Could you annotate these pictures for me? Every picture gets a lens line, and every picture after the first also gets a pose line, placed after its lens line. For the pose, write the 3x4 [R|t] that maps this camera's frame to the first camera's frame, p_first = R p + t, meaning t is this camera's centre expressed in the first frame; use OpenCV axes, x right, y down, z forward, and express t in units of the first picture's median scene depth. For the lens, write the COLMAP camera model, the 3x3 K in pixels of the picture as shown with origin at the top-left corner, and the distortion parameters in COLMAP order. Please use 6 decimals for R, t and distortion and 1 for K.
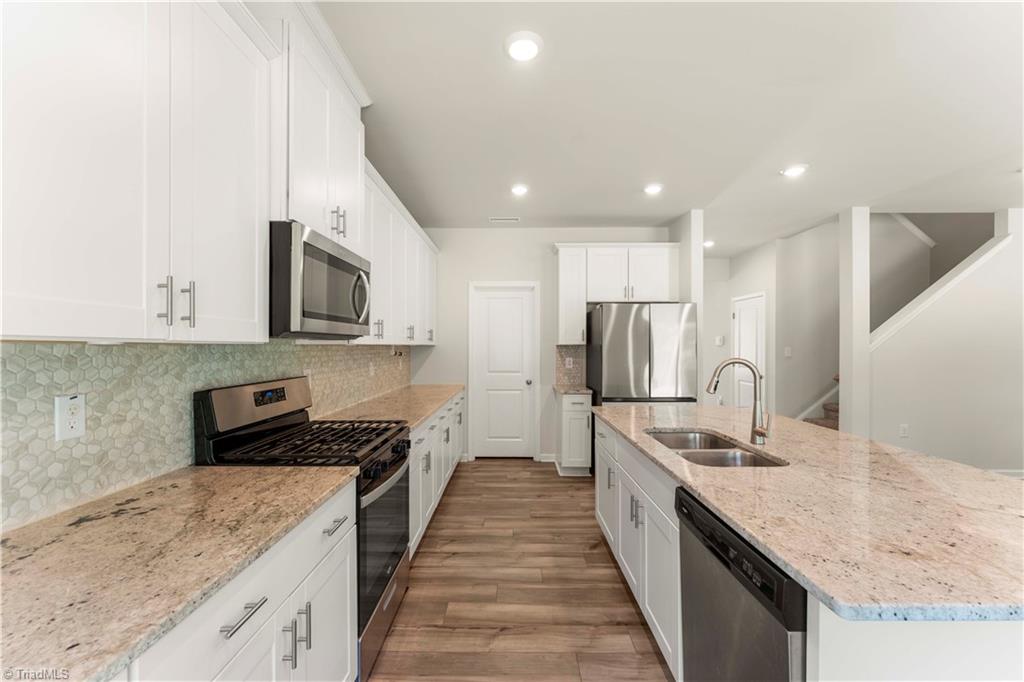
lens RADIAL K [[414.9, 0, 510.0], [0, 414.9, 345.7], [0, 0, 1]] dist [-0.000910, -0.000415]
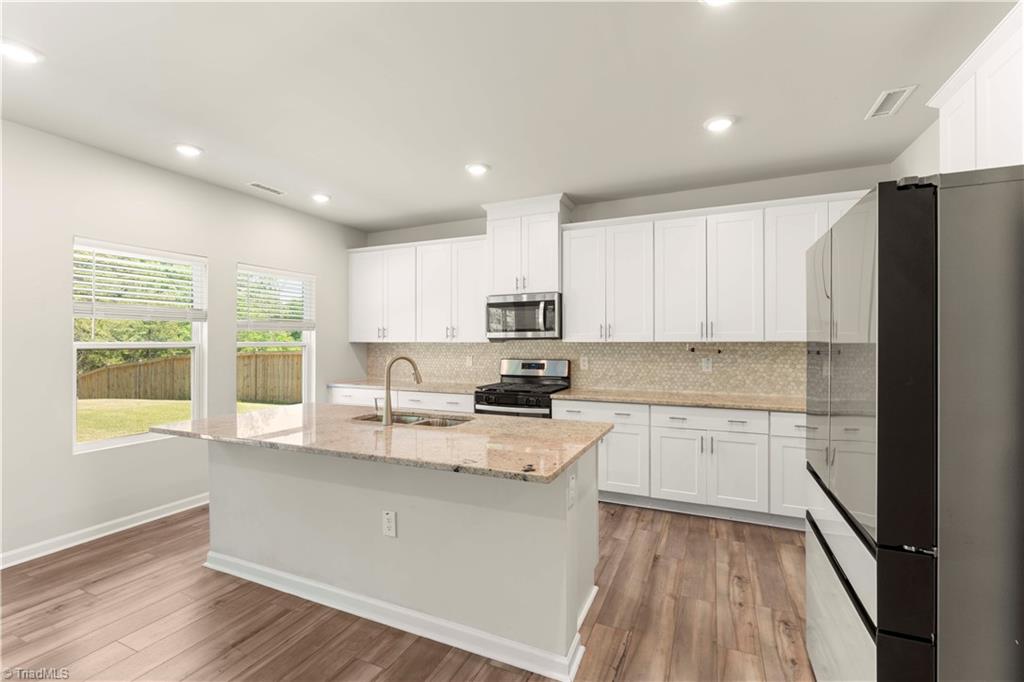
lens RADIAL K [[445.4, 0, 509.0], [0, 445.4, 341.9], [0, 0, 1]] dist [-0.006401, 0.001079]
pose [[-0.408982, -0.000657, -0.912542, 1.356092], [0.003070, 0.999993, -0.002096, -0.001734], [0.912537, -0.003659, -0.408978, 1.539088]]
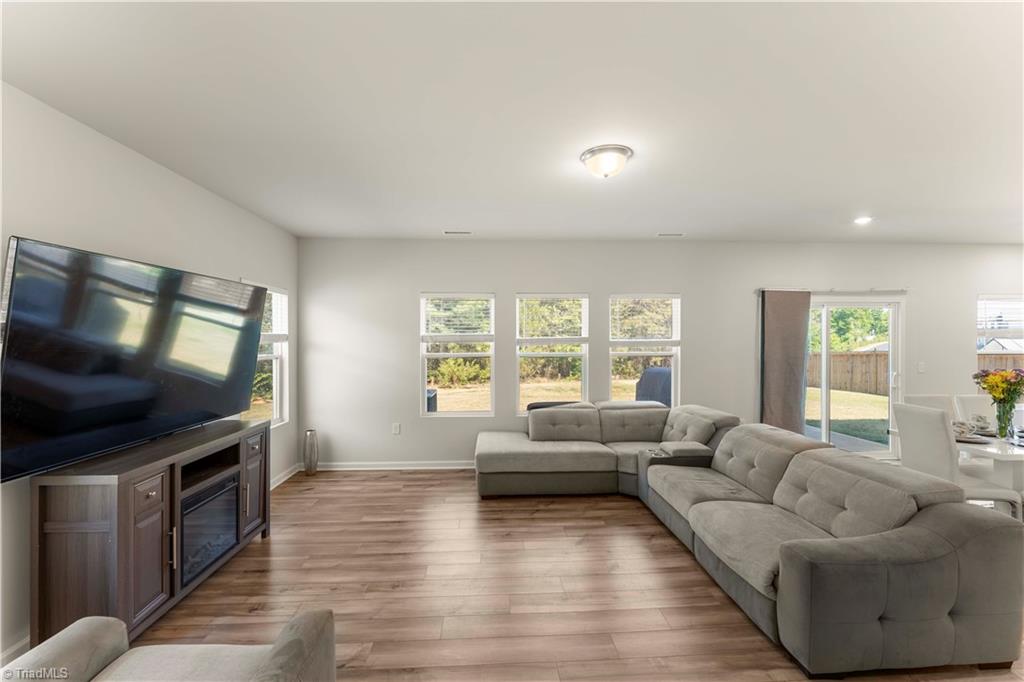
lens RADIAL K [[414.9, 0, 514.0], [0, 414.9, 340.6], [0, 0, 1]] dist [-0.000910, -0.000415]
pose [[-0.998472, 0.000668, -0.055261, 3.393809], [0.000639, 1.000000, 0.000531, -0.067215], [0.055261, 0.000495, -0.998472, 1.993318]]
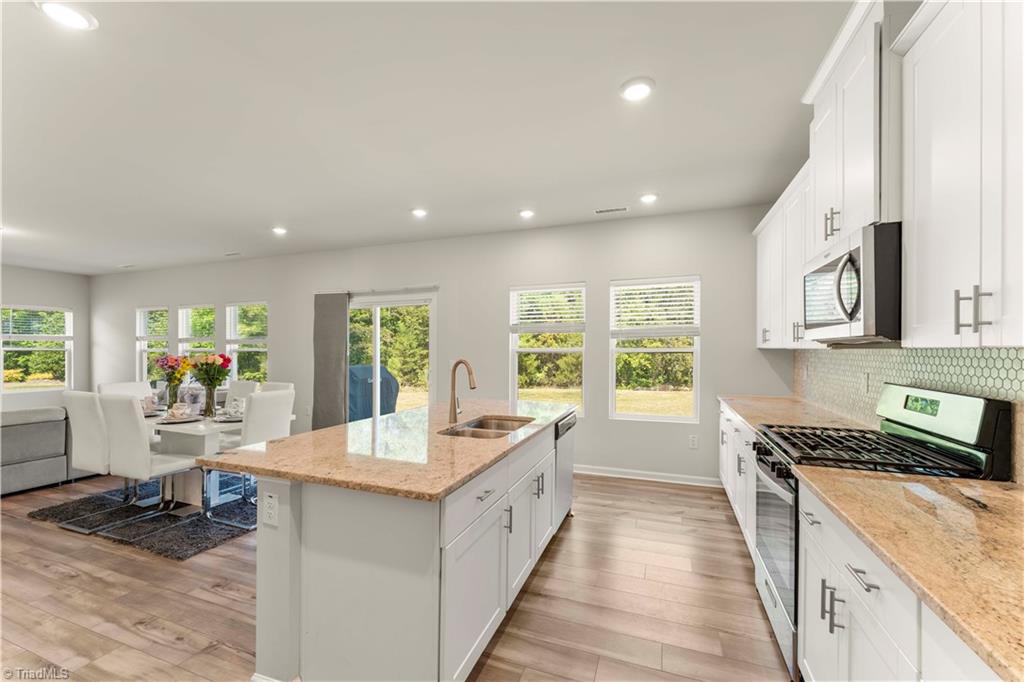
lens RADIAL K [[414.9, 0, 506.5], [0, 414.9, 350.7], [0, 0, 1]] dist [-0.000910, -0.000415]
pose [[-0.937411, -0.002774, 0.348215, -0.021811], [-0.002061, 0.999995, 0.002418, 0.000635], [-0.348219, 0.001549, -0.937412, 1.817823]]
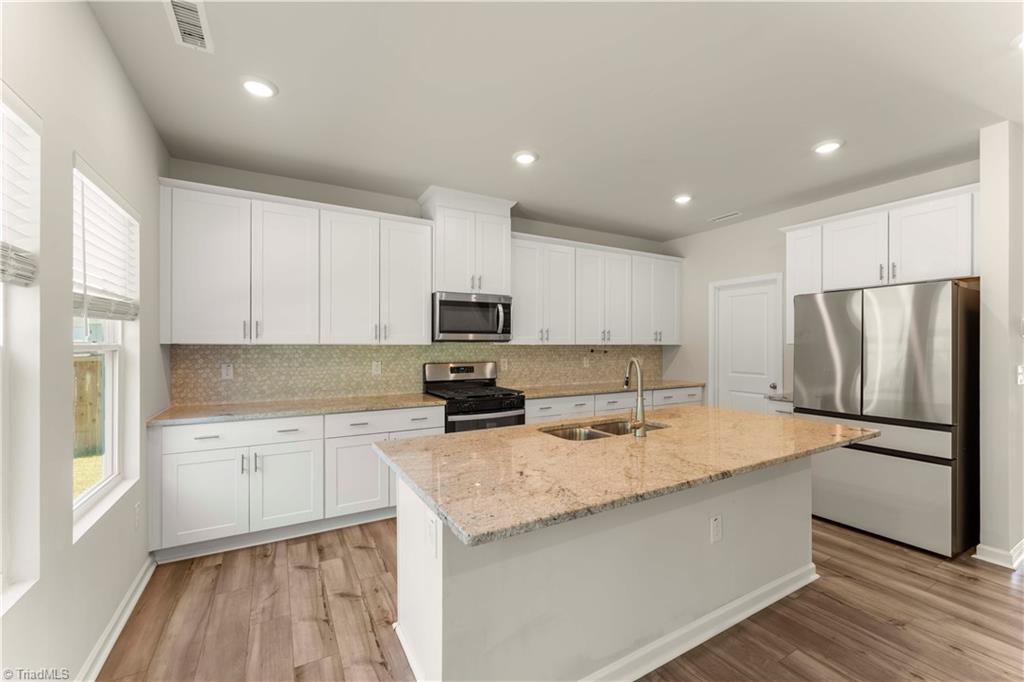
lens RADIAL K [[414.9, 0, 512.3], [0, 414.9, 343.0], [0, 0, 1]] dist [-0.000910, -0.000415]
pose [[0.503760, -0.004144, -0.863834, 1.135809], [0.001082, 0.999991, -0.004166, -0.003867], [0.863843, 0.001164, 0.503760, 0.133114]]
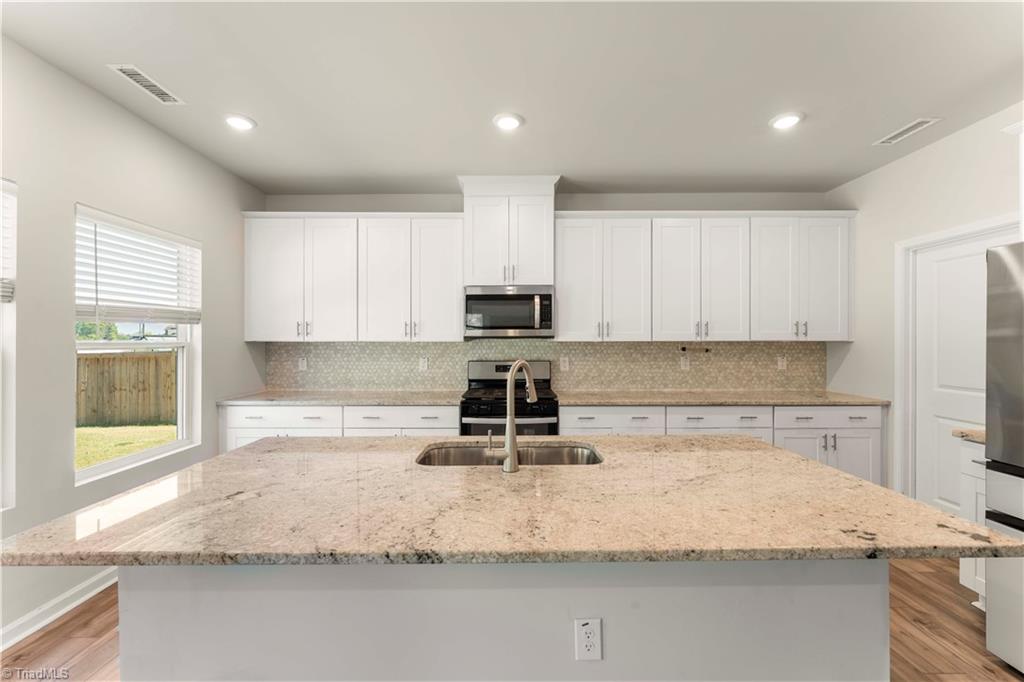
lens RADIAL K [[414.9, 0, 511.2], [0, 414.9, 338.8], [0, 0, 1]] dist [-0.000910, -0.000415]
pose [[0.008153, -0.005515, -0.999952, 1.138797], [0.002898, 0.999981, -0.005492, -0.005503], [0.999963, -0.002853, 0.008169, 0.826232]]
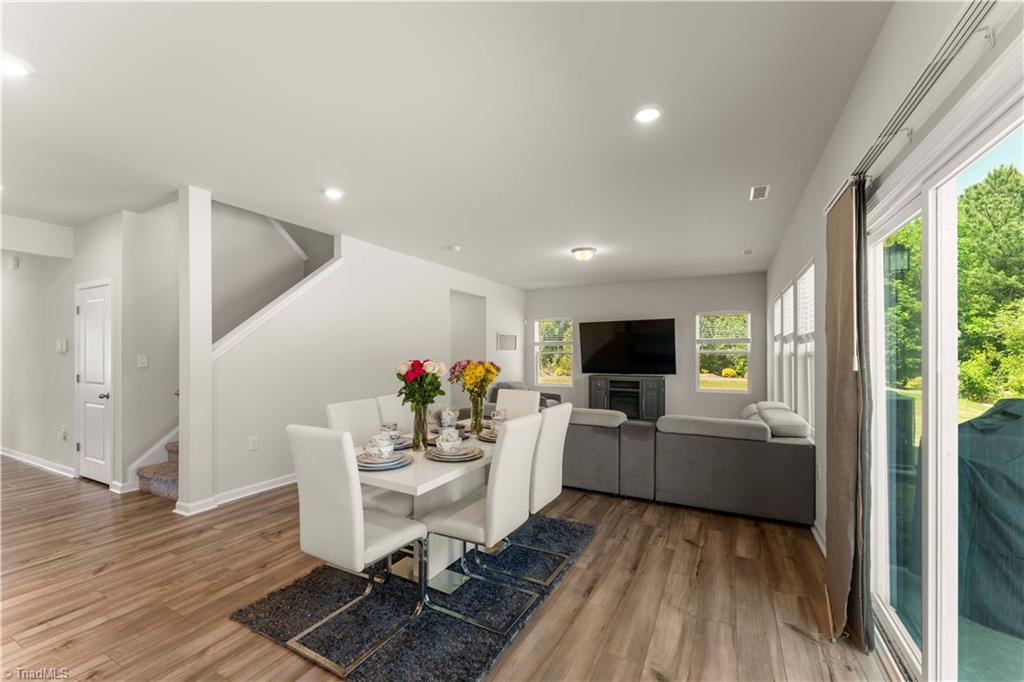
lens RADIAL K [[414.9, 0, 509.0], [0, 414.9, 342.3], [0, 0, 1]] dist [-0.000910, -0.000415]
pose [[0.458457, 0.019539, 0.888502, 0.677669], [0.000441, 0.999753, -0.022213, 0.002264], [-0.888717, 0.010575, 0.458335, 0.082867]]
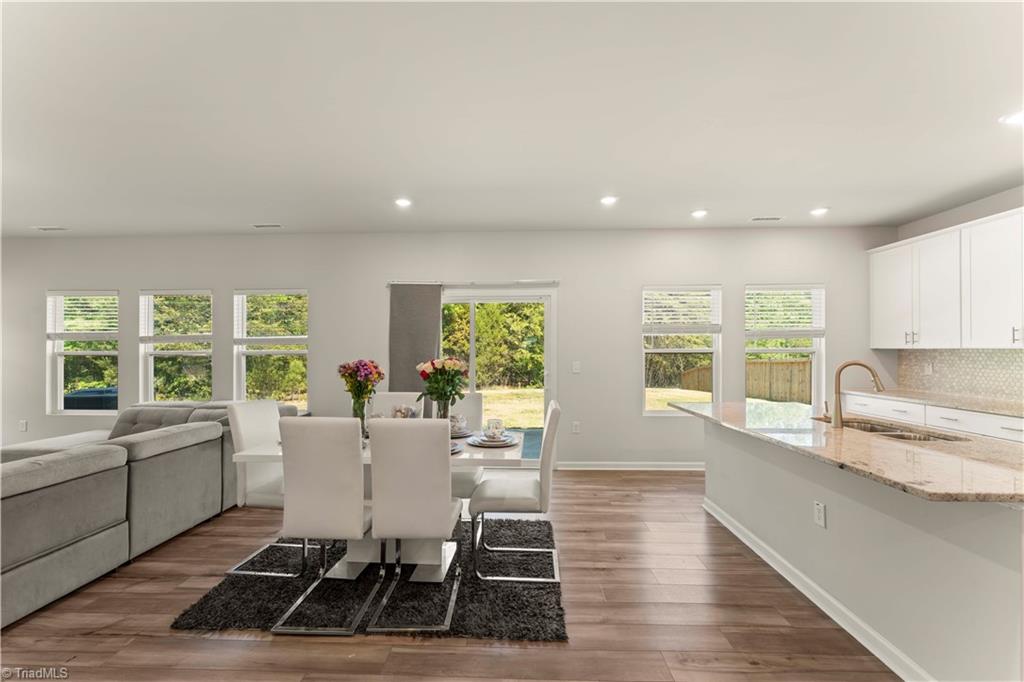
lens RADIAL K [[414.9, 0, 509.8], [0, 414.9, 346.4], [0, 0, 1]] dist [-0.000910, -0.000415]
pose [[-0.999622, 0.001817, 0.027435, 1.292858], [0.001530, 0.999944, -0.010461, -0.000089], [-0.027453, -0.010415, -0.999569, 1.903647]]
